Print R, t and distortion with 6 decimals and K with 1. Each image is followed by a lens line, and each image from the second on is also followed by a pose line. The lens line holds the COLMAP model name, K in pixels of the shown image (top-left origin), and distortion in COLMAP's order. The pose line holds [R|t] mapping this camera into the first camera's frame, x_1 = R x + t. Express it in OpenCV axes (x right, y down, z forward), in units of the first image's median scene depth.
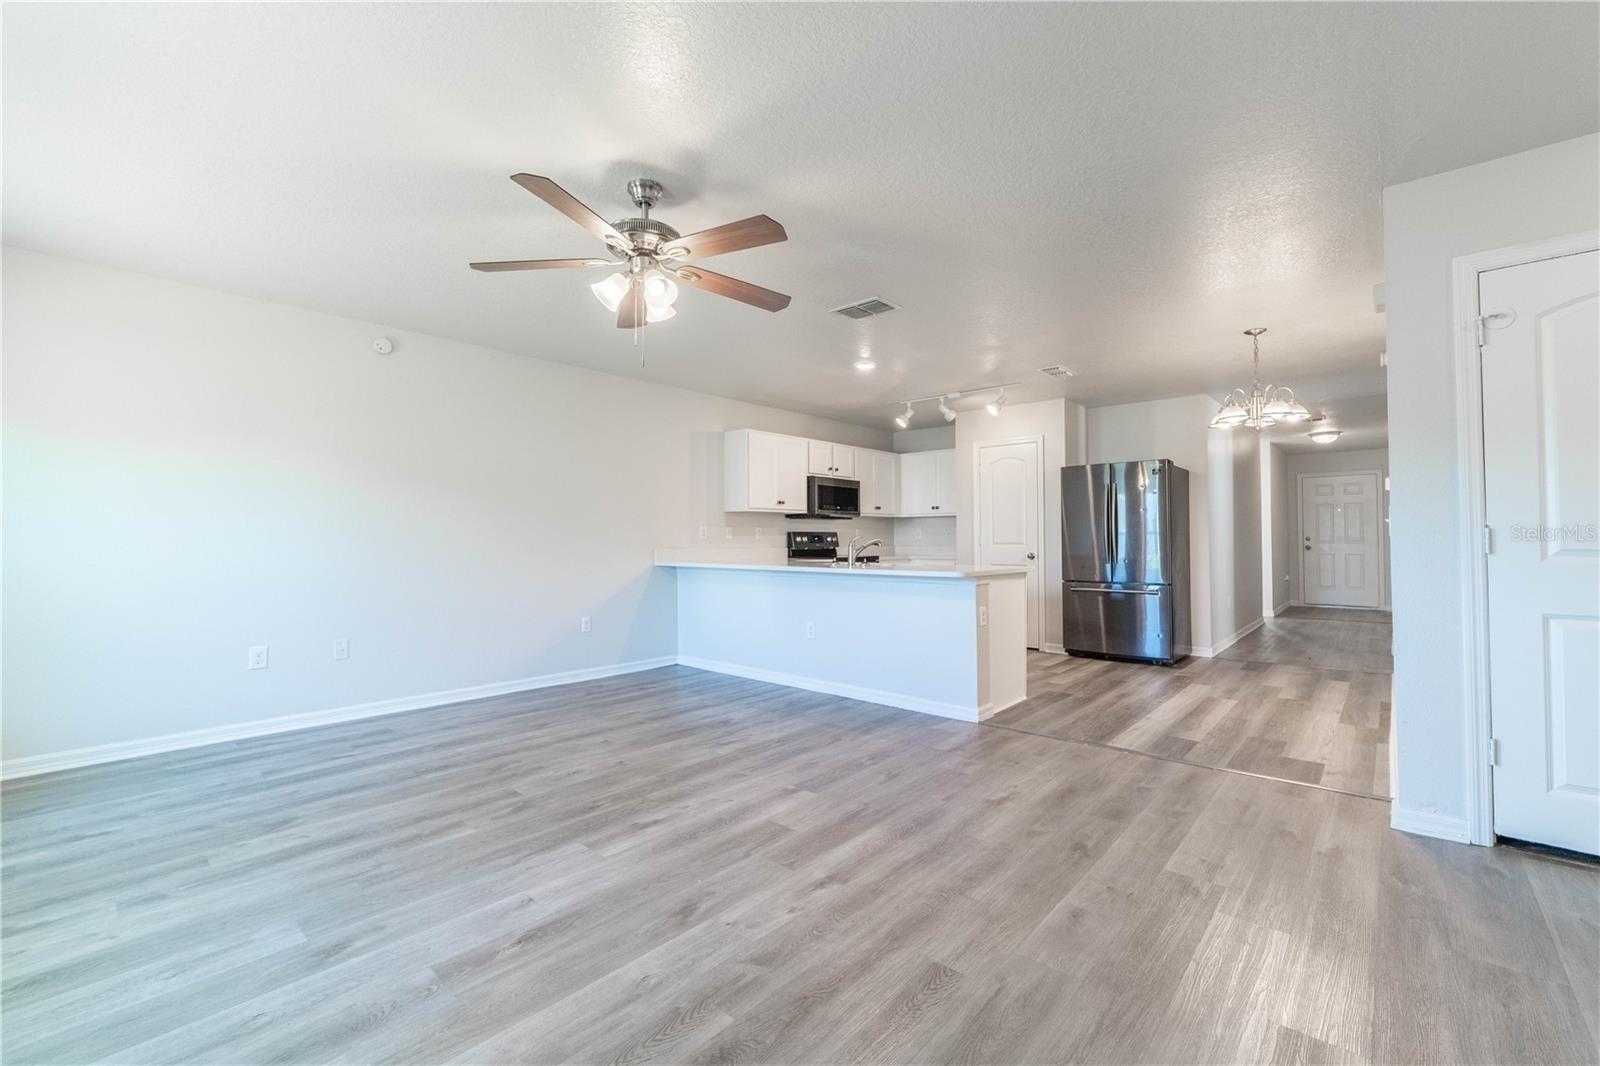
lens RADIAL K [[670.3, 0, 825.0], [0, 670.3, 526.4], [0, 0, 1]] dist [-0.010577, -0.000033]
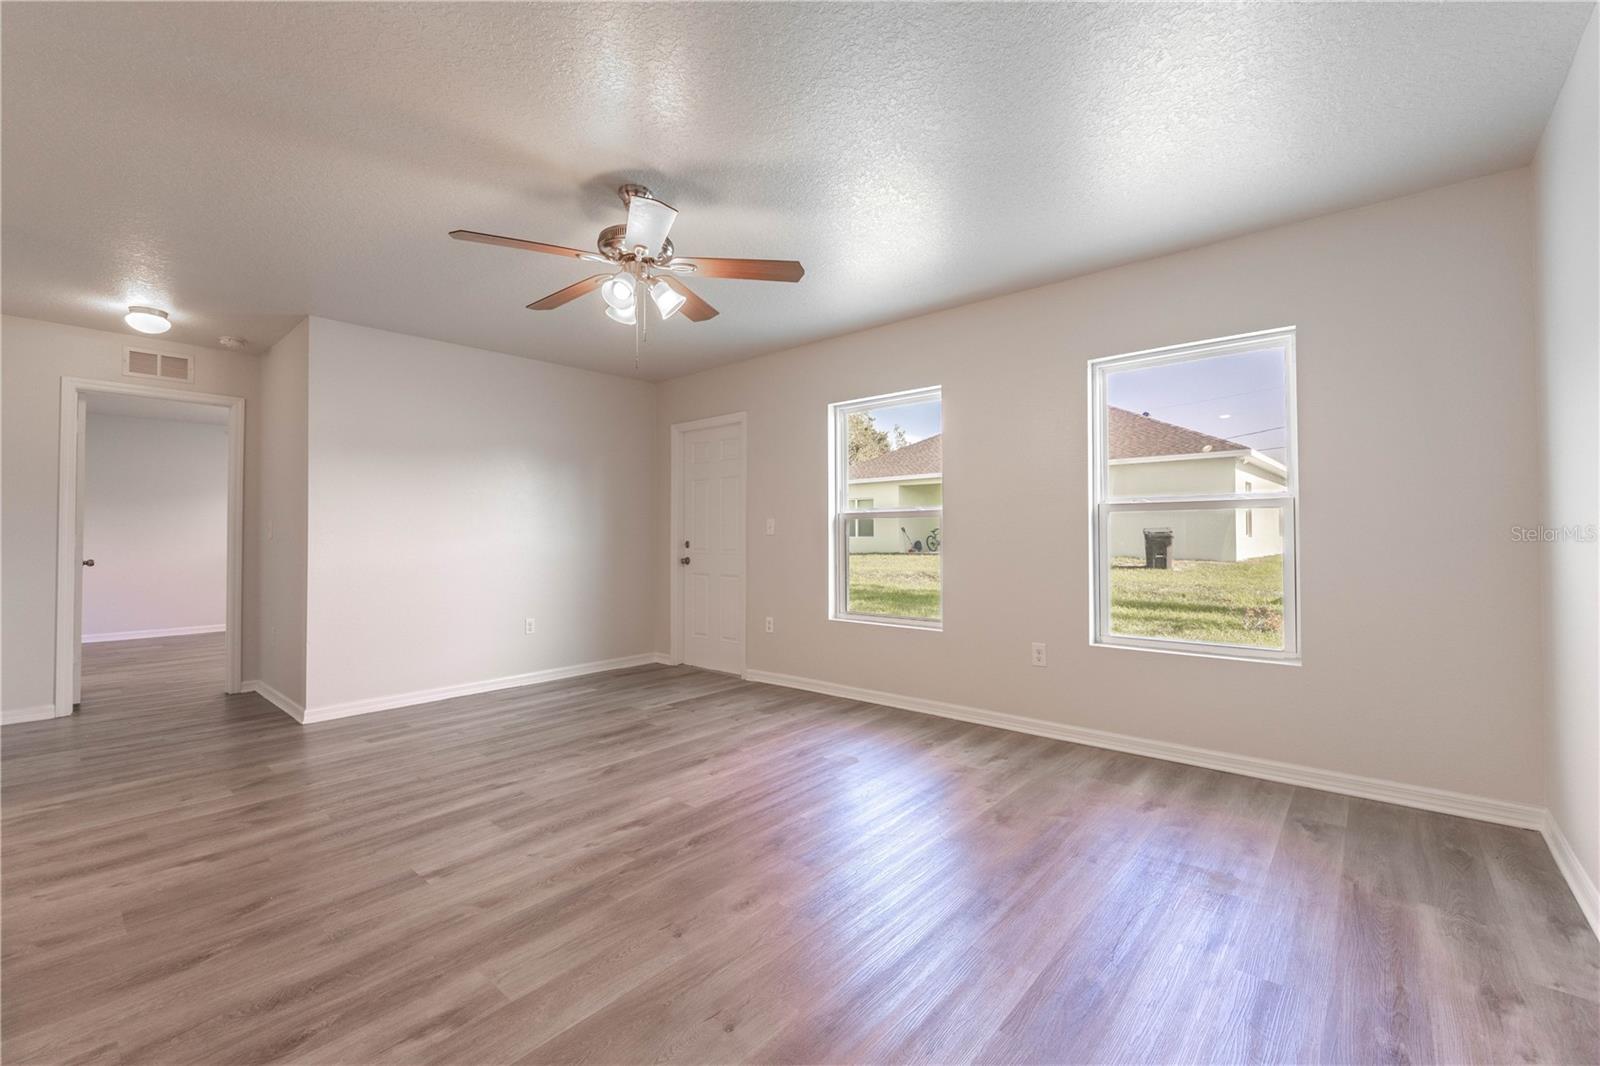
lens RADIAL K [[670.3, 0, 825.0], [0, 670.3, 526.4], [0, 0, 1]] dist [-0.010577, -0.000033]
pose [[-0.999925, 0.006570, -0.010294, -0.224045], [0.006983, 0.999154, -0.040536, 0.019352], [0.010019, -0.040605, -0.999125, 0.829227]]
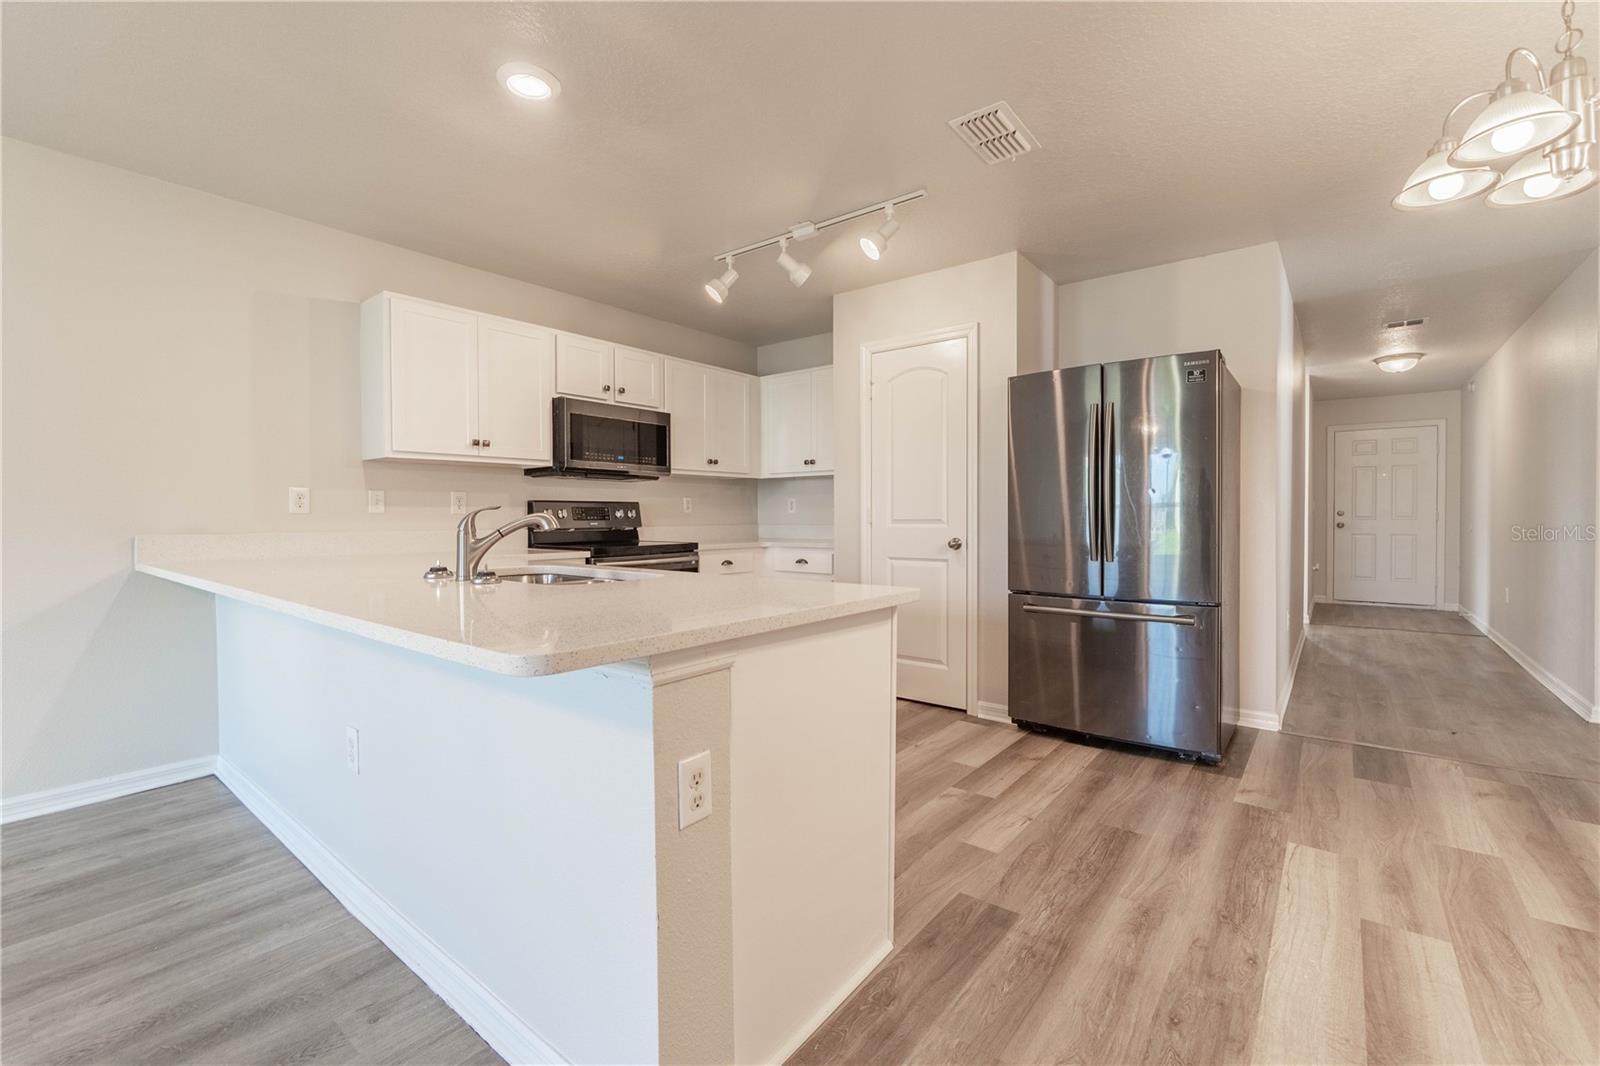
lens RADIAL K [[676.8, 0, 829.1], [0, 676.8, 534.6], [0, 0, 1]] dist [-0.013729, -0.000087]
pose [[0.998249, -0.003011, 0.059079, 0.183118], [0.000169, 0.998845, 0.048055, 0.010615], [-0.059155, -0.047961, 0.997096, 0.480655]]
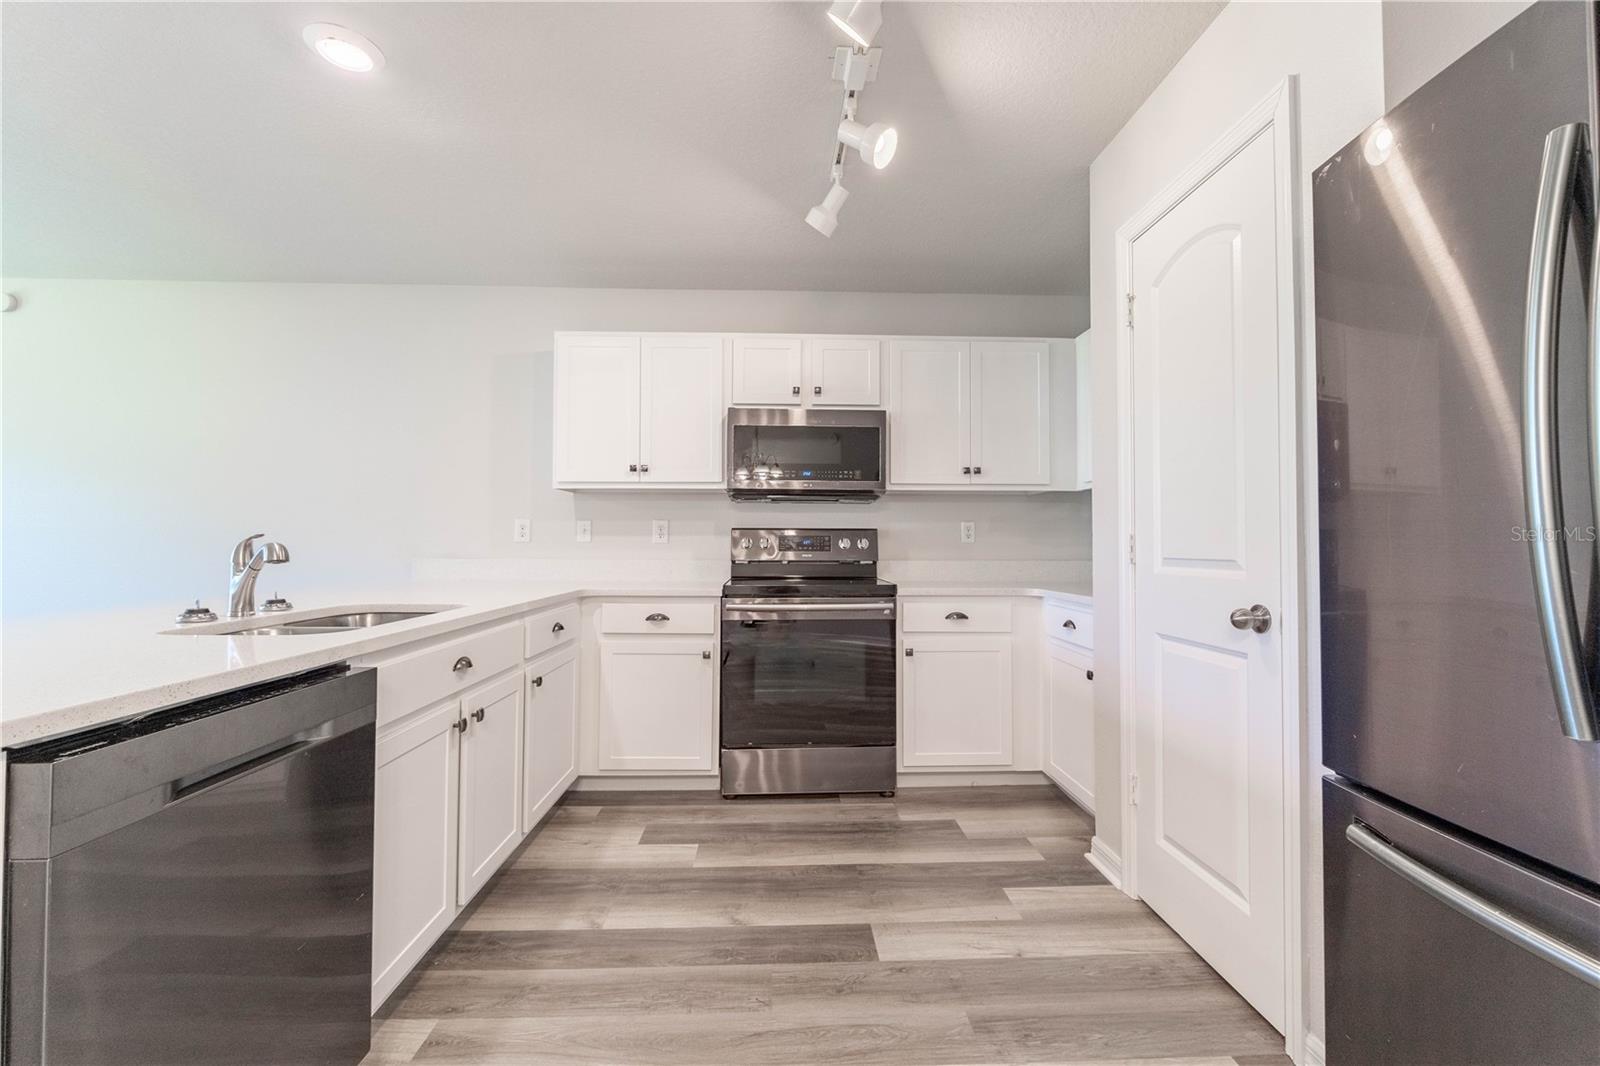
lens RADIAL K [[676.8, 0, 829.1], [0, 676.8, 534.6], [0, 0, 1]] dist [-0.013729, -0.000087]
pose [[0.683488, -0.006757, -0.729930, 0.412827], [0.010587, 0.999944, 0.000656, 0.014747], [0.729885, -0.008176, 0.683521, 0.797503]]
